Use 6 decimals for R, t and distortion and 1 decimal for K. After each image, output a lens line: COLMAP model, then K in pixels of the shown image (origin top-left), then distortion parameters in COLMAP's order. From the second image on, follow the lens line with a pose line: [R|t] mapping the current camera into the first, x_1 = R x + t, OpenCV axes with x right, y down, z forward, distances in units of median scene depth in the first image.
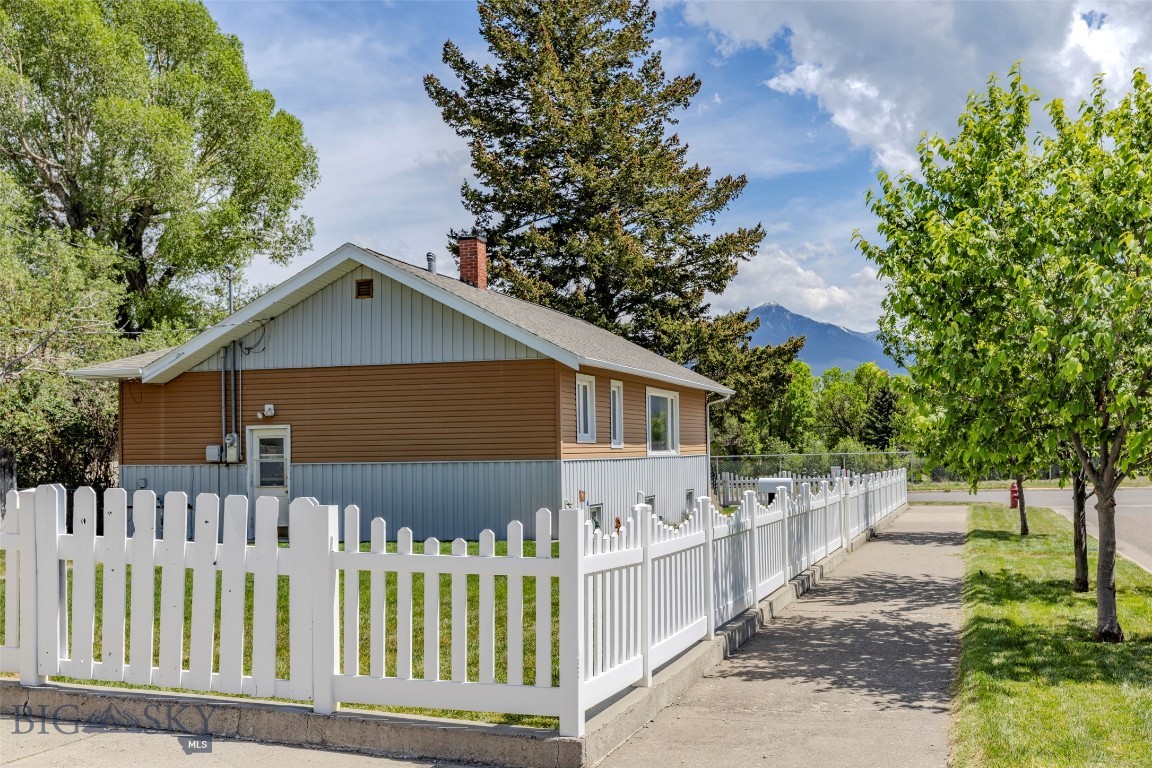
lens RADIAL K [[1145.1, 0, 576.0], [0, 1145.1, 422.9], [0, 0, 1]] dist [0.007239, 0.010803]
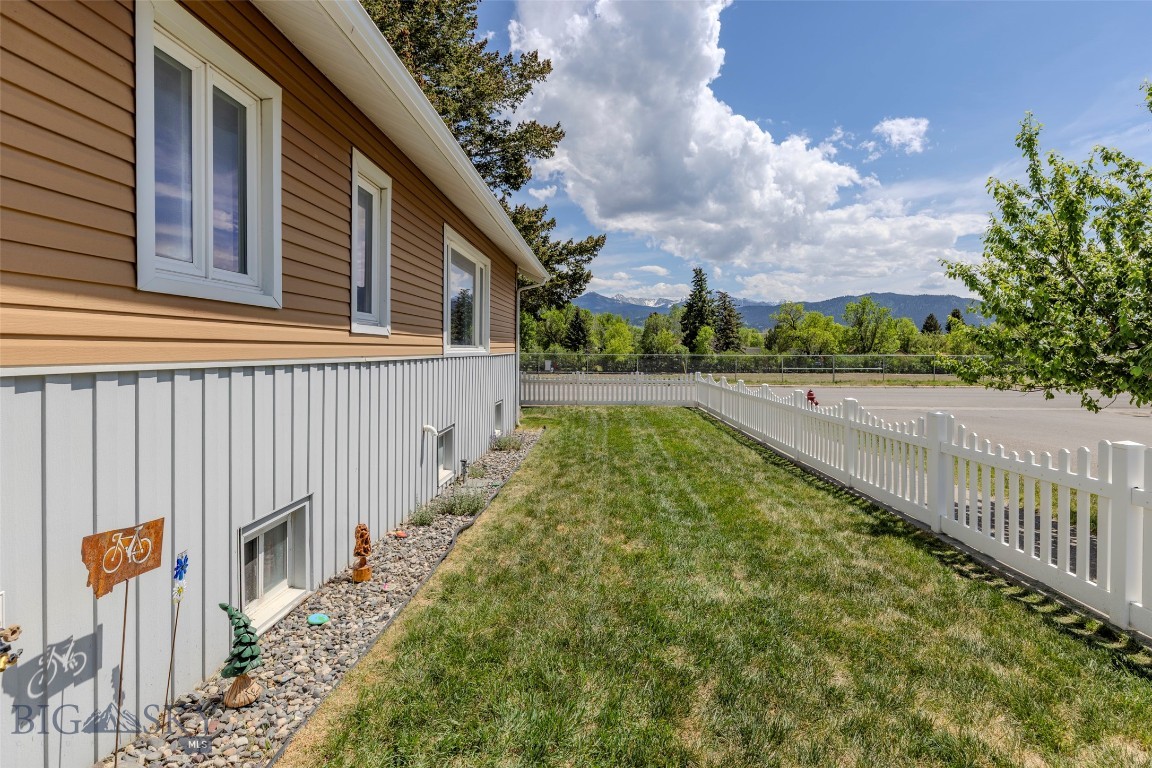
lens RADIAL K [[616.6, 0, 575.4], [0, 616.6, 355.9], [0, 0, 1]] dist [-0.001027, -0.000036]
pose [[0.958303, 0.023213, 0.284809, 0.030695], [-0.032881, 0.999032, 0.029210, 0.014934], [-0.283855, -0.037357, 0.958139, 0.558301]]
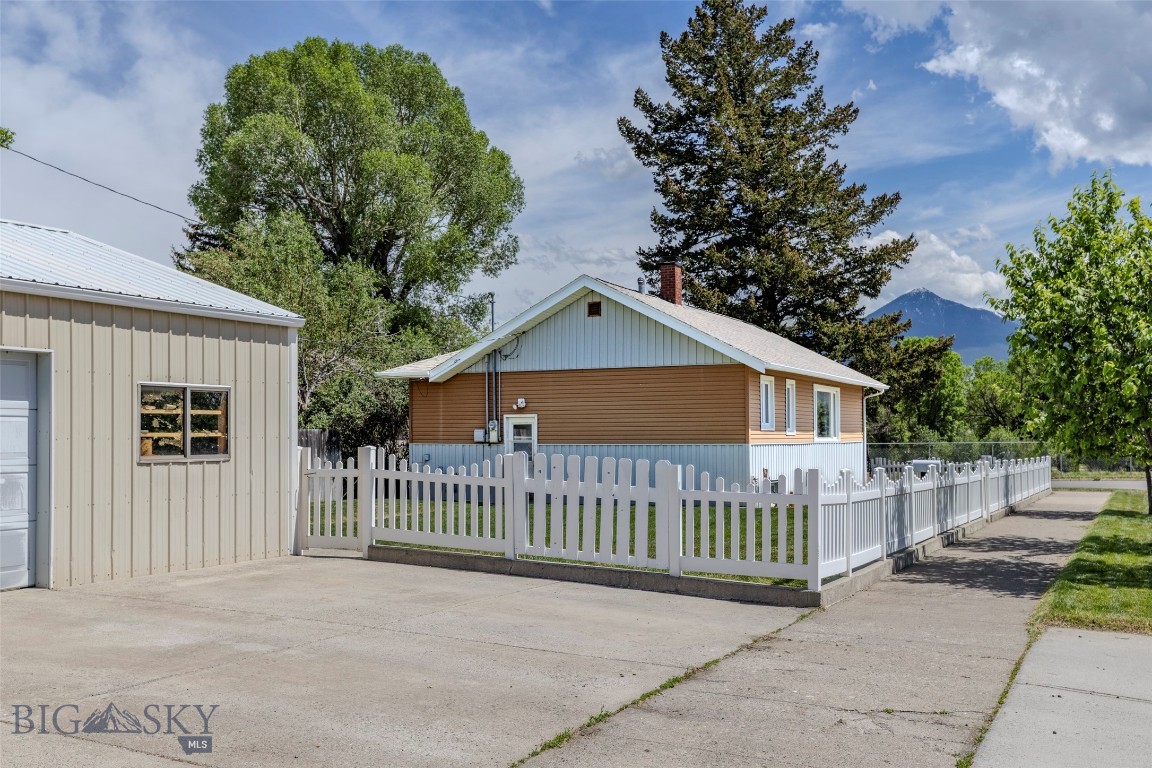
lens RADIAL K [[1120.1, 0, 532.5], [0, 1120.1, 409.2], [0, 0, 1]] dist [0.002074, 0.037815]
pose [[0.986644, 0.007997, -0.162693, -0.029752], [-0.007877, 0.999968, 0.001378, -0.003593], [0.162699, -0.000078, 0.986676, -0.159506]]
